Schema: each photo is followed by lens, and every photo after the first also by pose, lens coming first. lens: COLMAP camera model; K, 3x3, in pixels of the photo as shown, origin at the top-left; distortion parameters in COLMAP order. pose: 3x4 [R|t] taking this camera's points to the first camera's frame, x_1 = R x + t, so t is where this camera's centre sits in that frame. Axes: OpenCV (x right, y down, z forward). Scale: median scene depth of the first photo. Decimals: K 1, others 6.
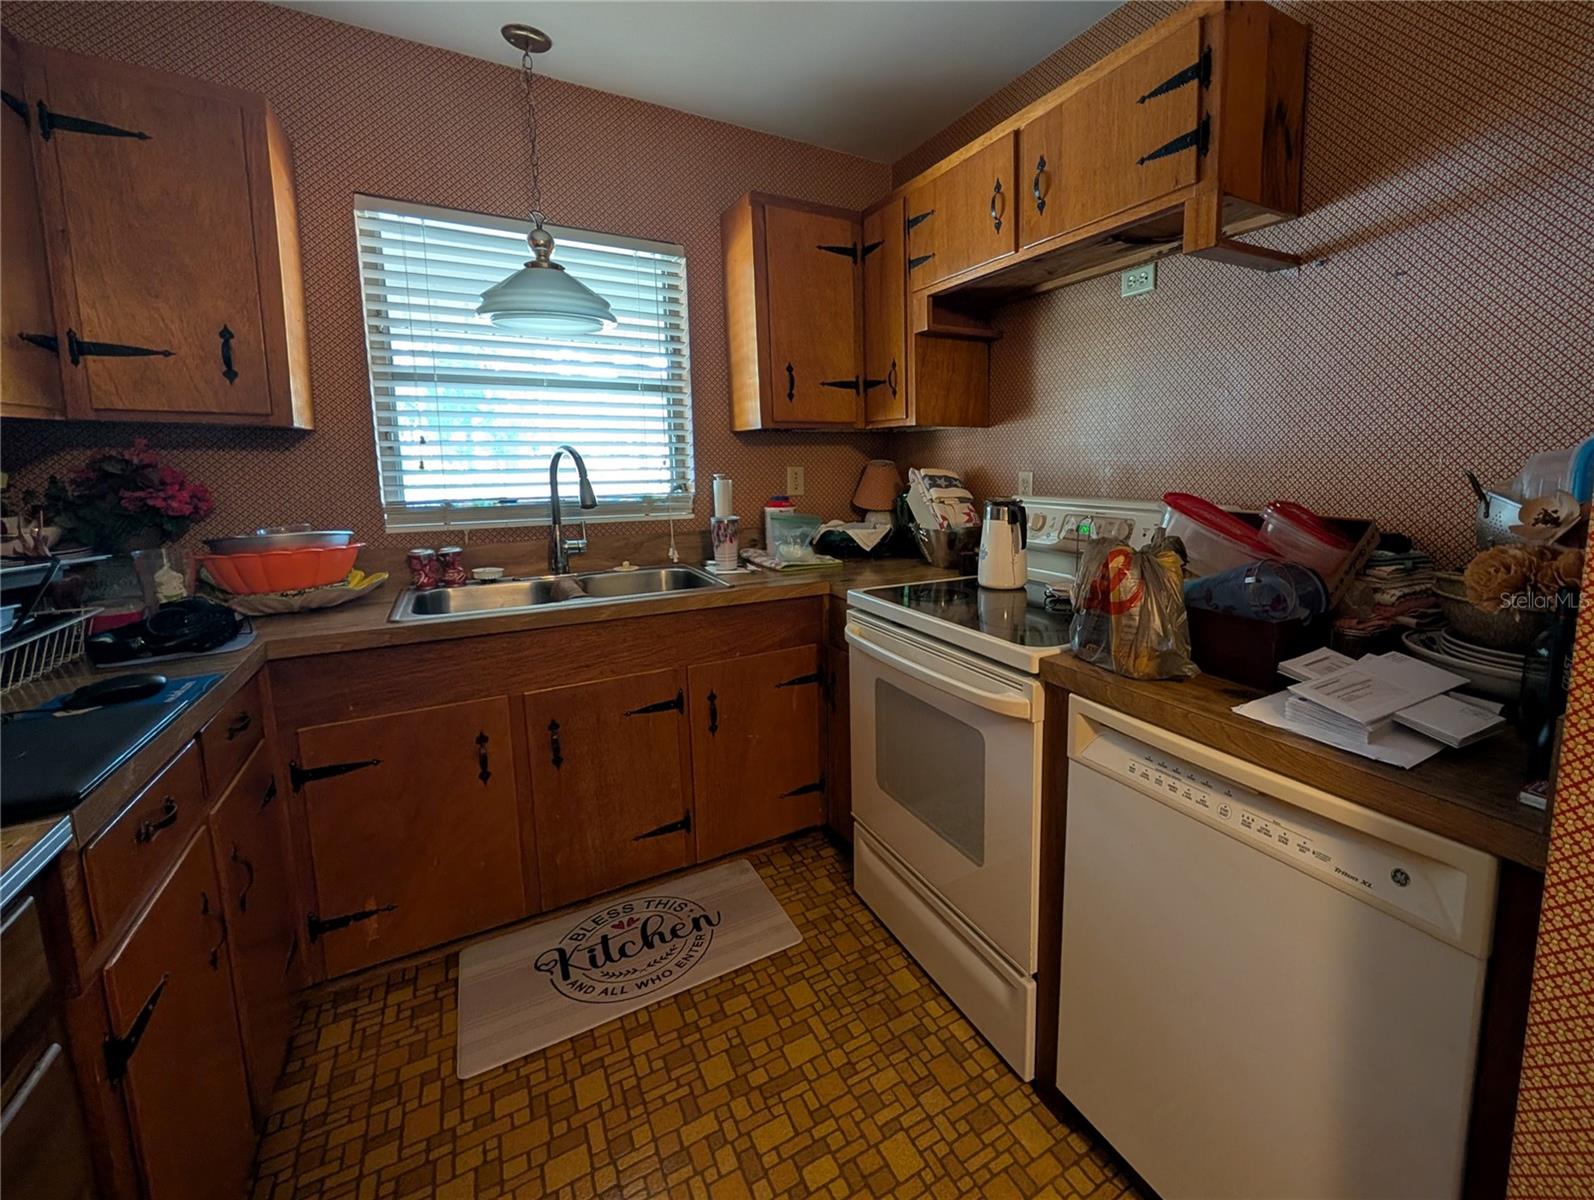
lens RADIAL K [[915.3, 0, 801.6], [0, 915.3, 601.7], [0, 0, 1]] dist [-0.013763, -0.001321]
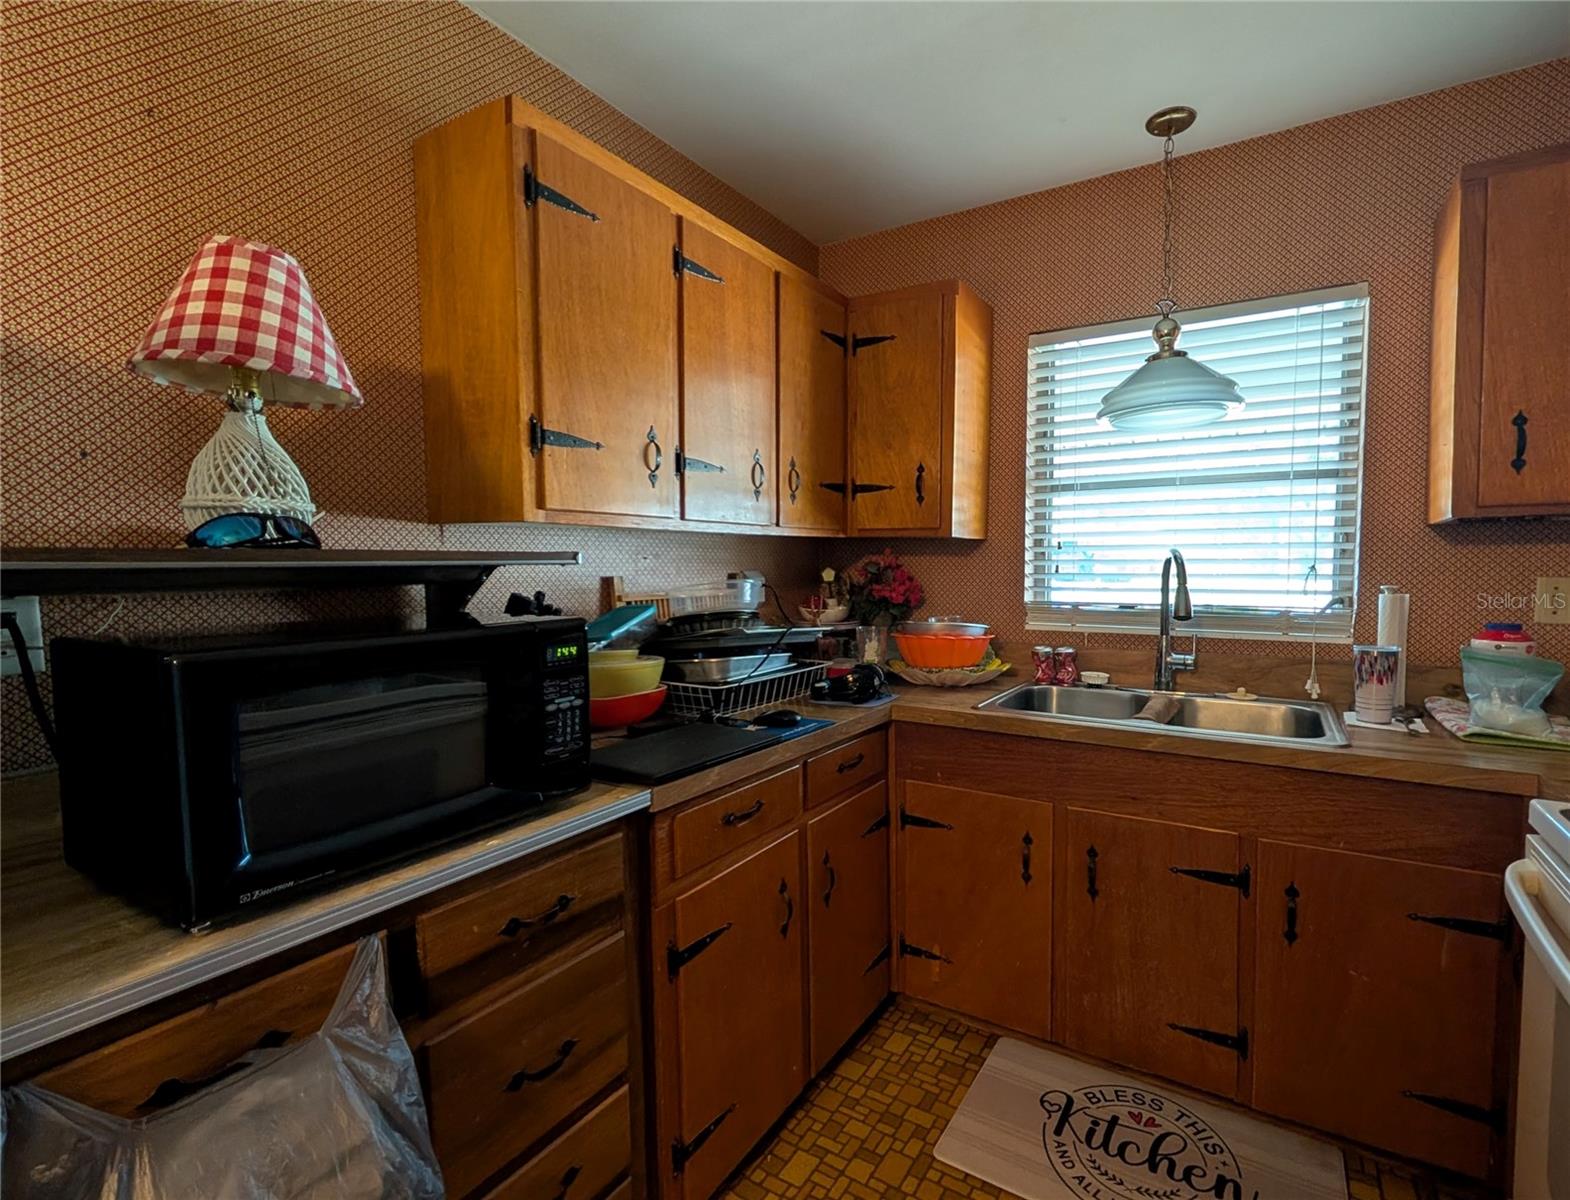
lens RADIAL K [[740.0, 0, 789.2], [0, 740.0, 609.9], [0, 0, 1]] dist [0.001102, -0.000079]
pose [[0.417924, 0.059840, -0.906509, 0.253360], [-0.135670, 0.990750, 0.002853, -0.064103], [0.898294, 0.121794, 0.422177, 0.370721]]
